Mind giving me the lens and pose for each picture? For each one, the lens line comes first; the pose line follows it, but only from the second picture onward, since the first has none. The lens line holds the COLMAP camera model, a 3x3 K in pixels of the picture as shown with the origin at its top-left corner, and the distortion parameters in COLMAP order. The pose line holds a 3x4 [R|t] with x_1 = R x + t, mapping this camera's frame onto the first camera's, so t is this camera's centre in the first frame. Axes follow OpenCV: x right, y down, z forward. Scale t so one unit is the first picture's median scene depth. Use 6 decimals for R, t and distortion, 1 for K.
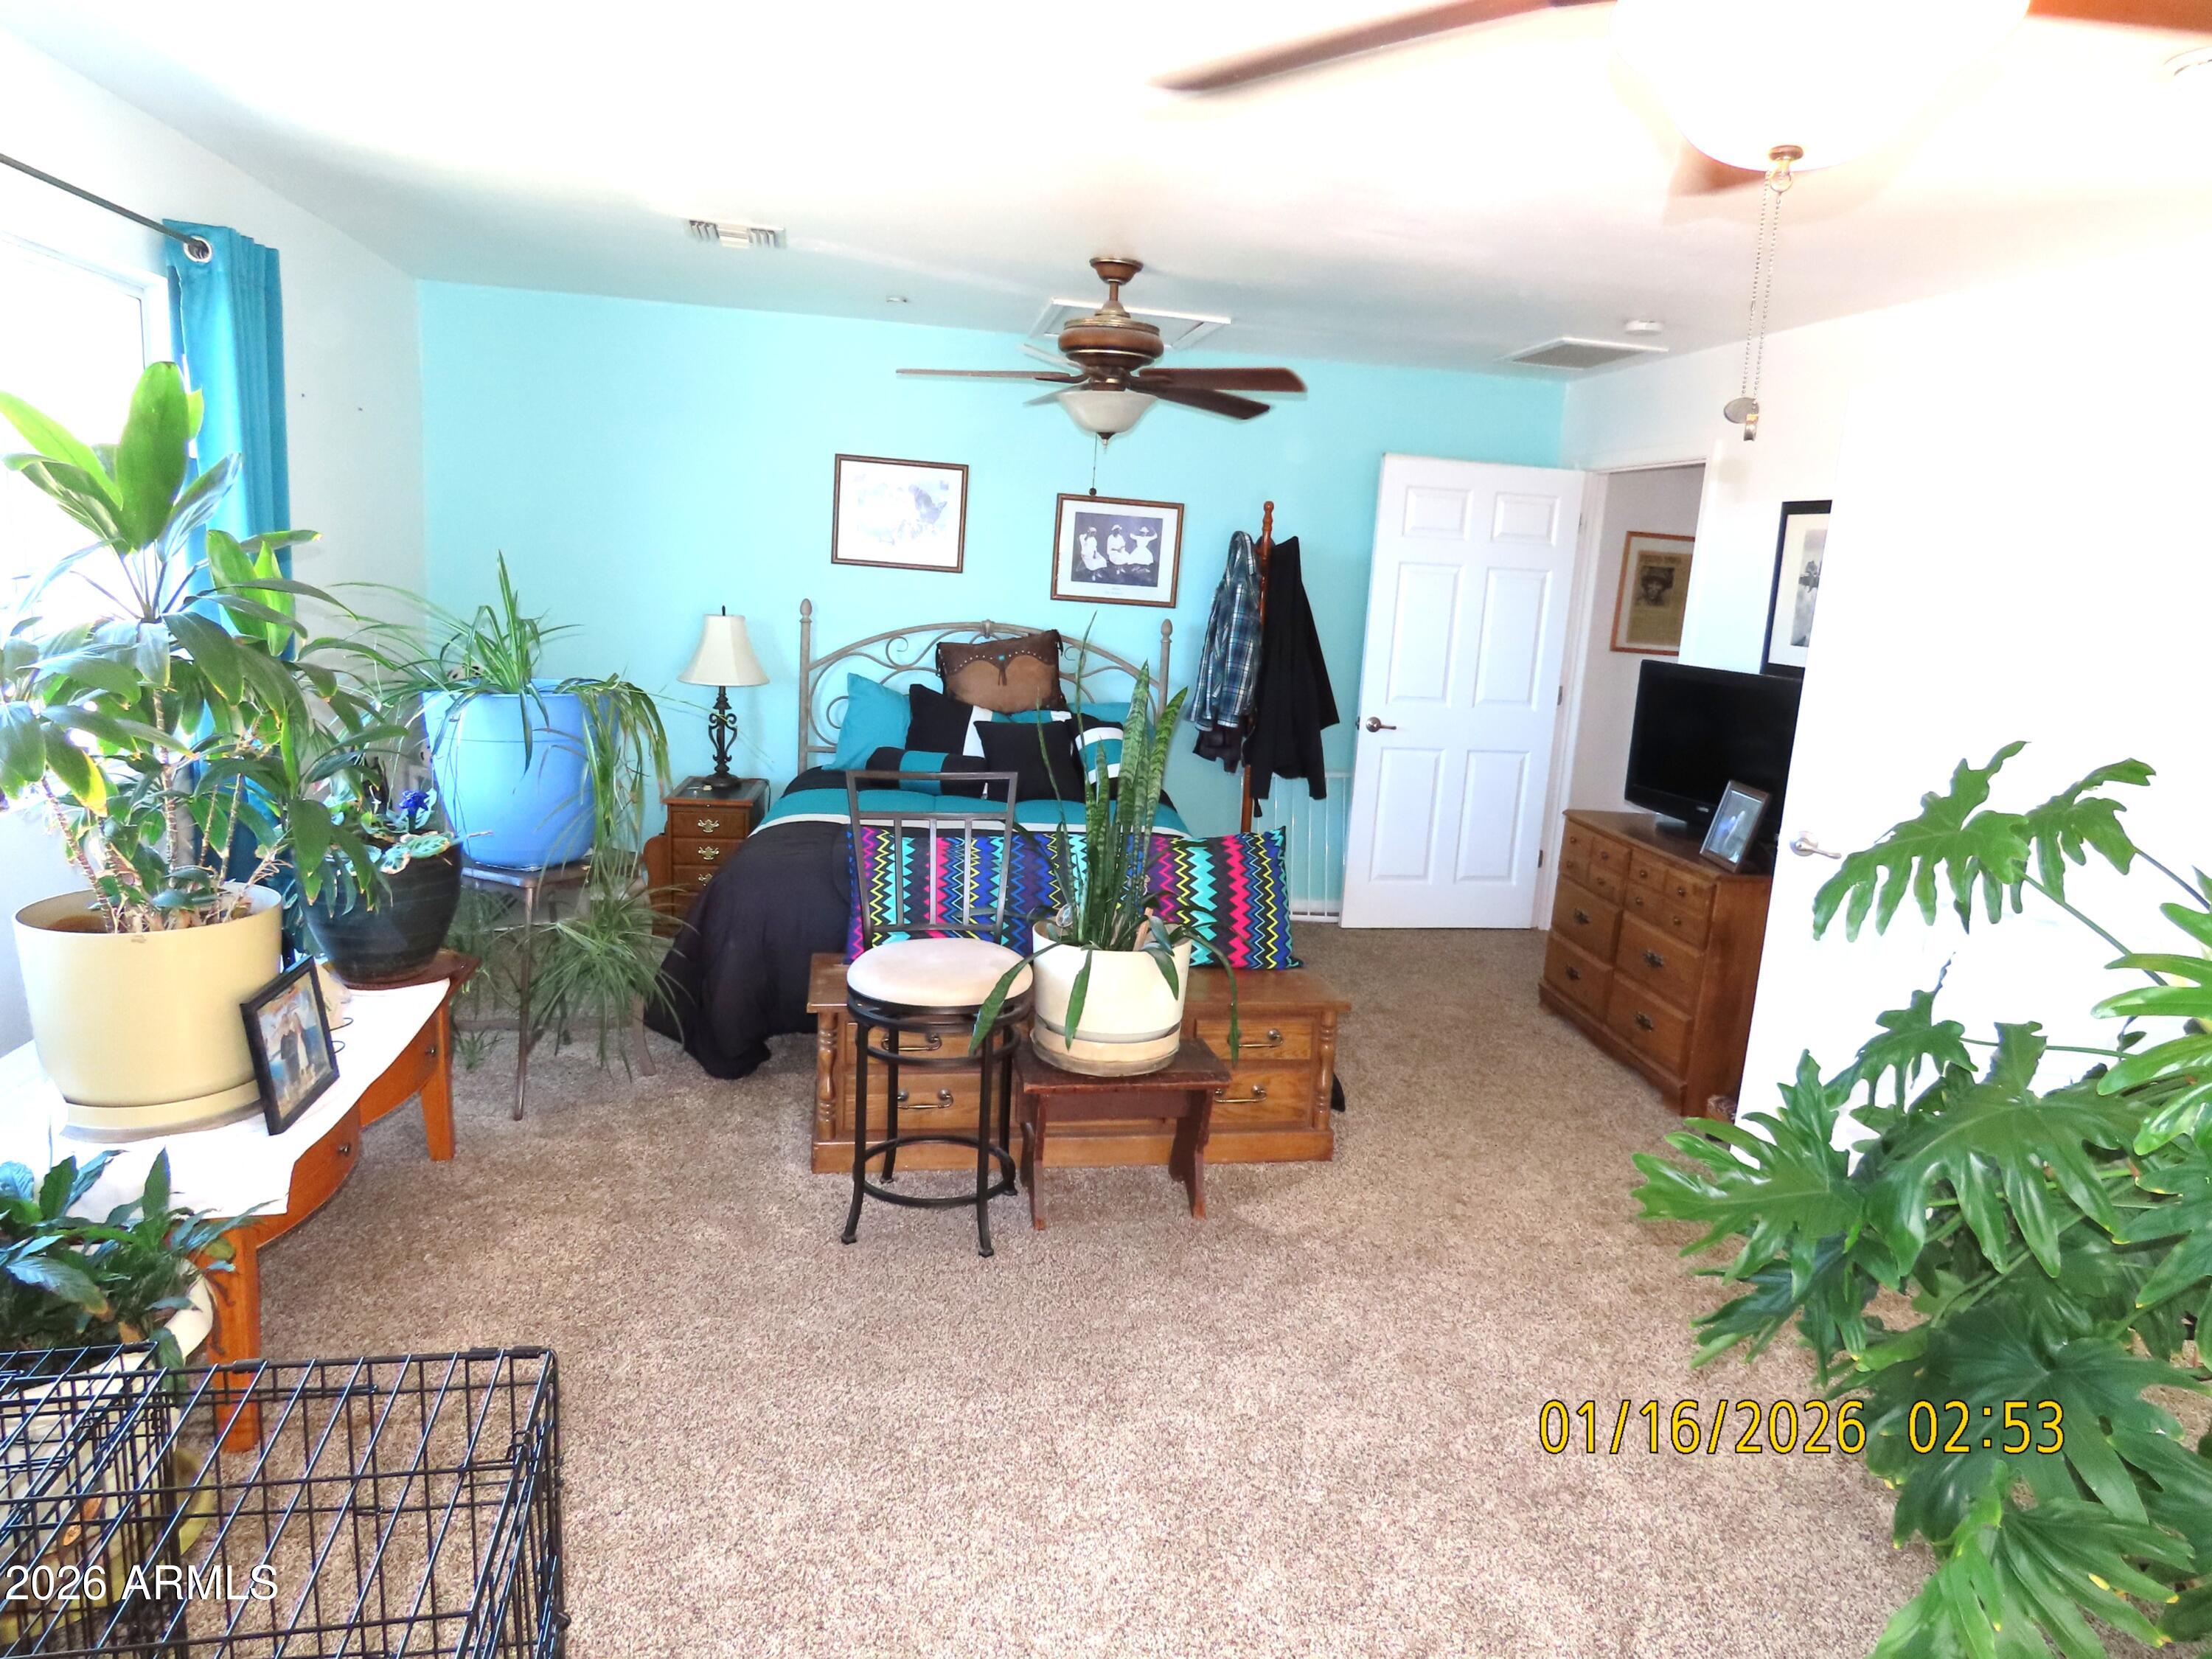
lens RADIAL K [[1383.7, 0, 1106.0], [0, 1383.7, 829.5], [0, 0, 1]] dist [0.000077, 0.000643]
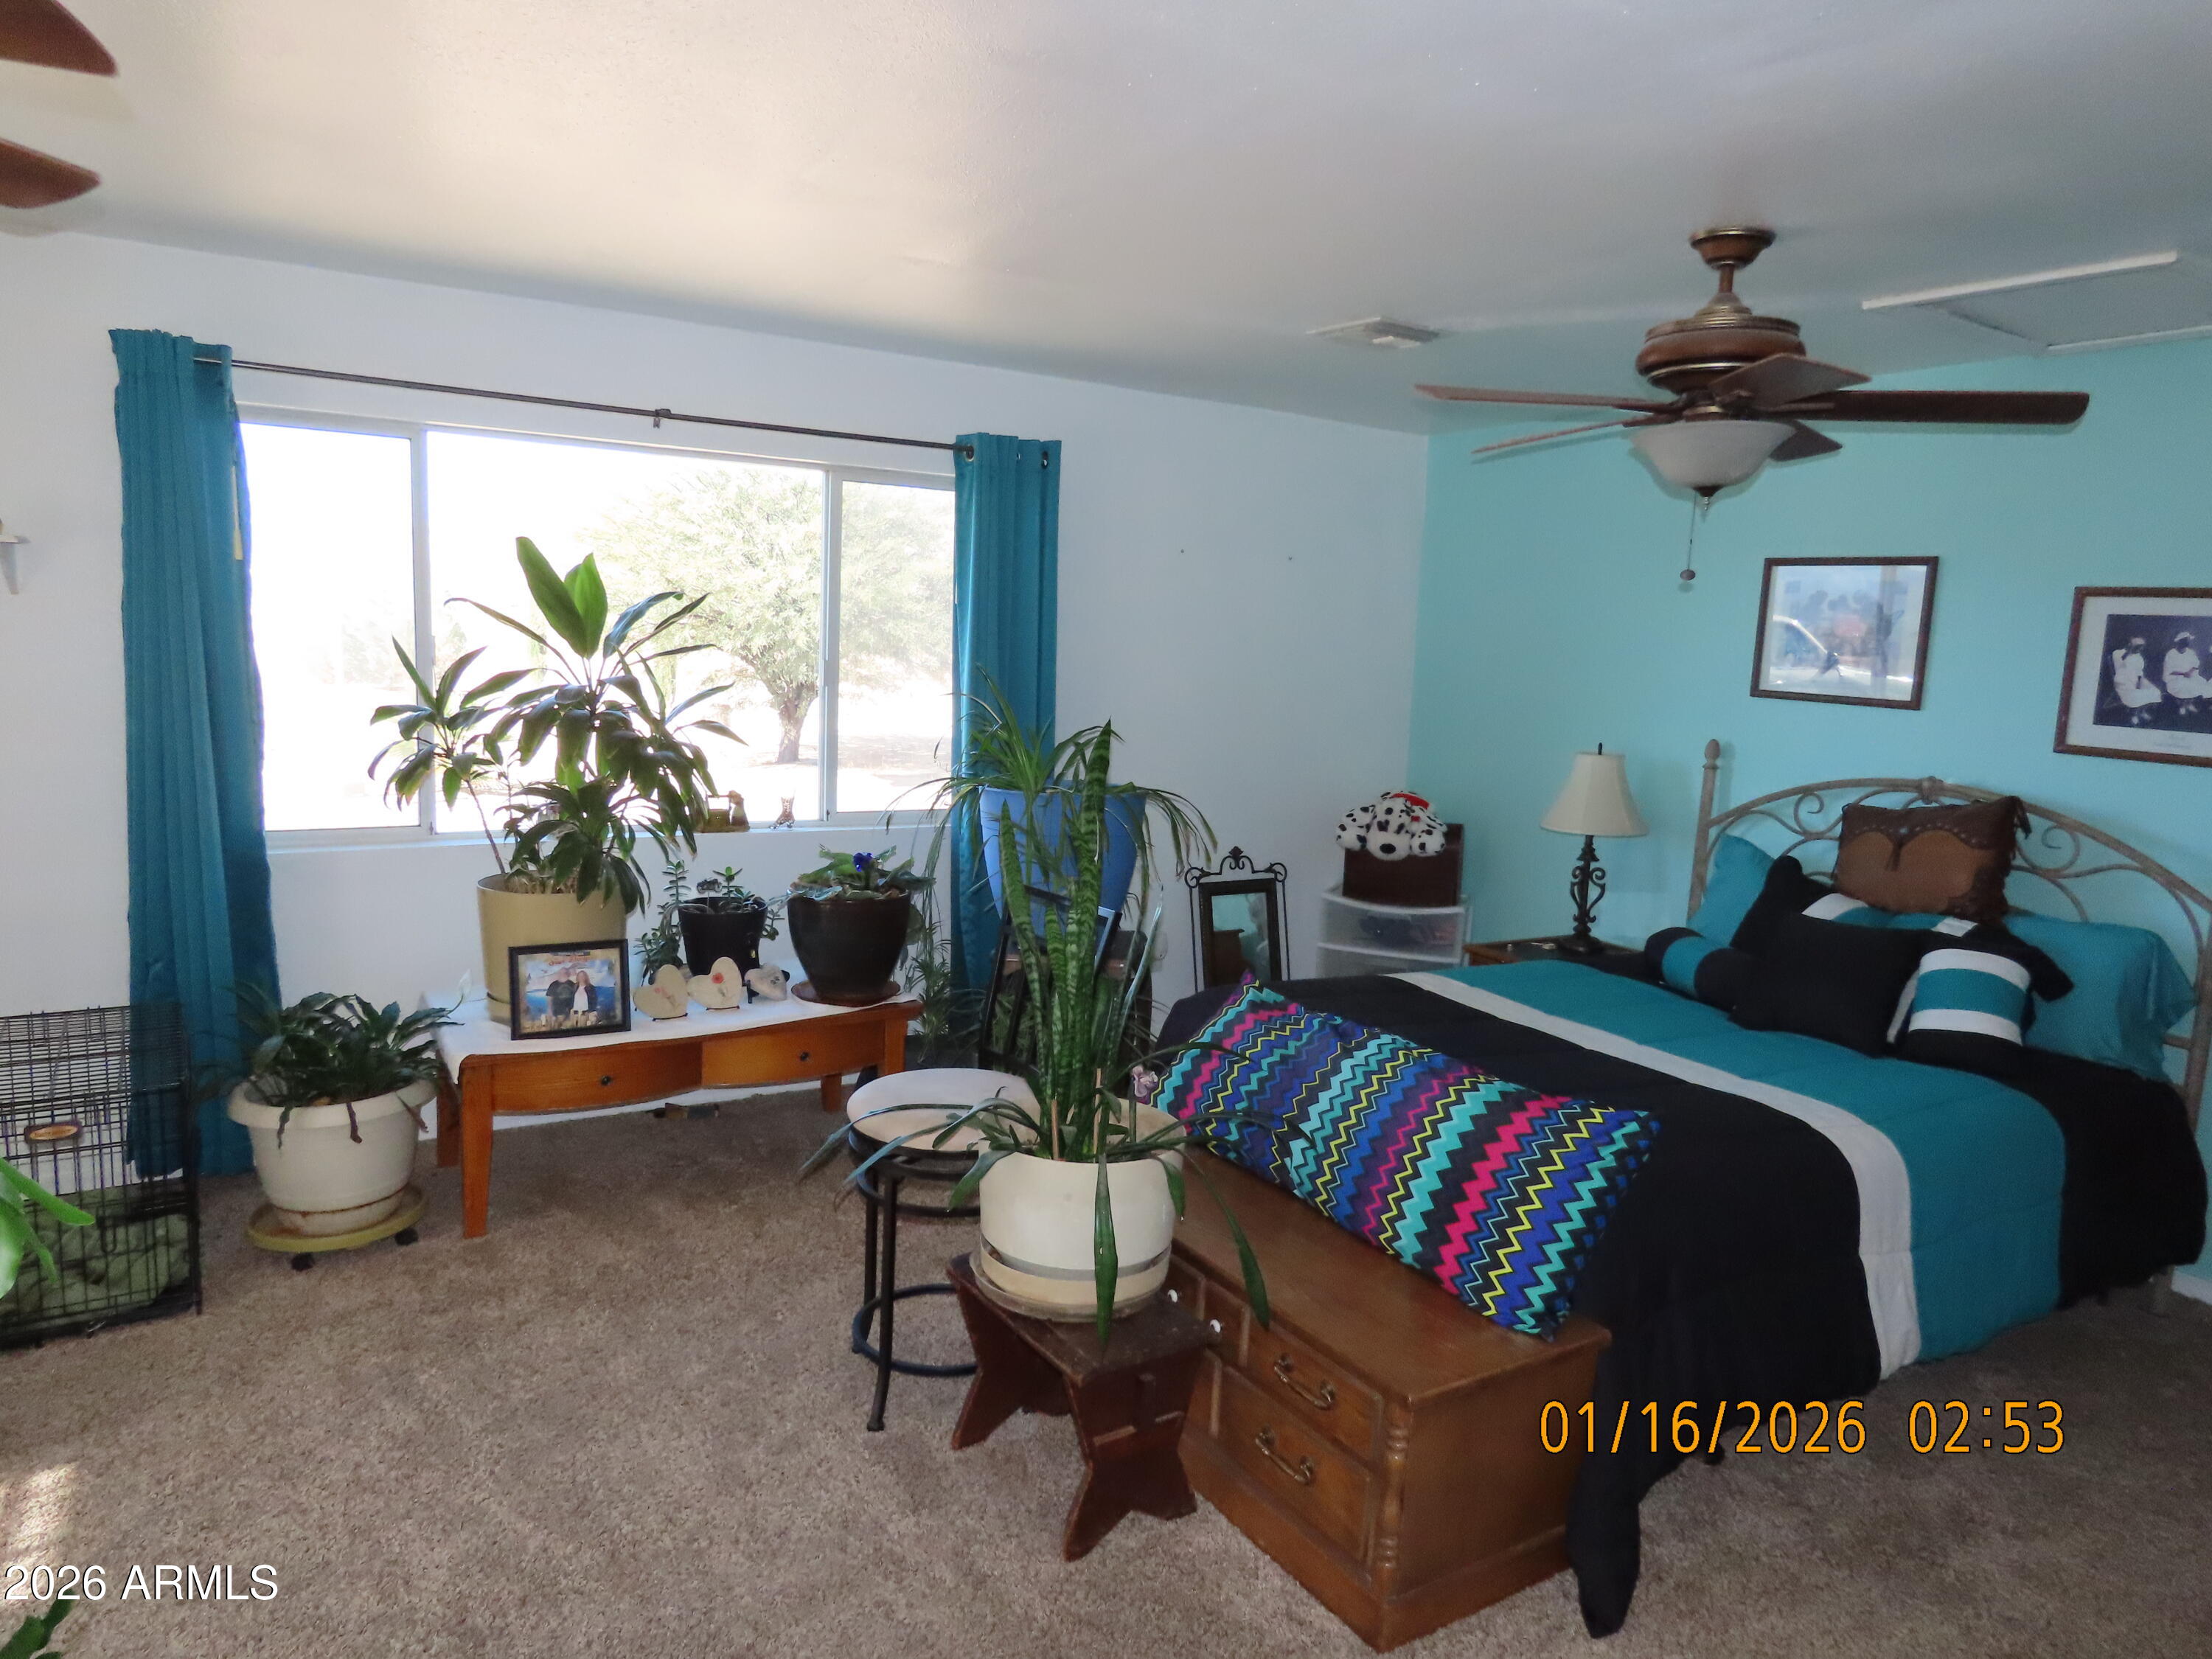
lens RADIAL K [[1383.7, 0, 1106.0], [0, 1383.7, 829.5], [0, 0, 1]] dist [0.000077, 0.000643]
pose [[0.424487, 0.087298, -0.901216, 0.359306], [-0.184123, 0.982867, 0.008483, -0.057011], [0.886515, 0.162334, 0.433288, 0.347853]]
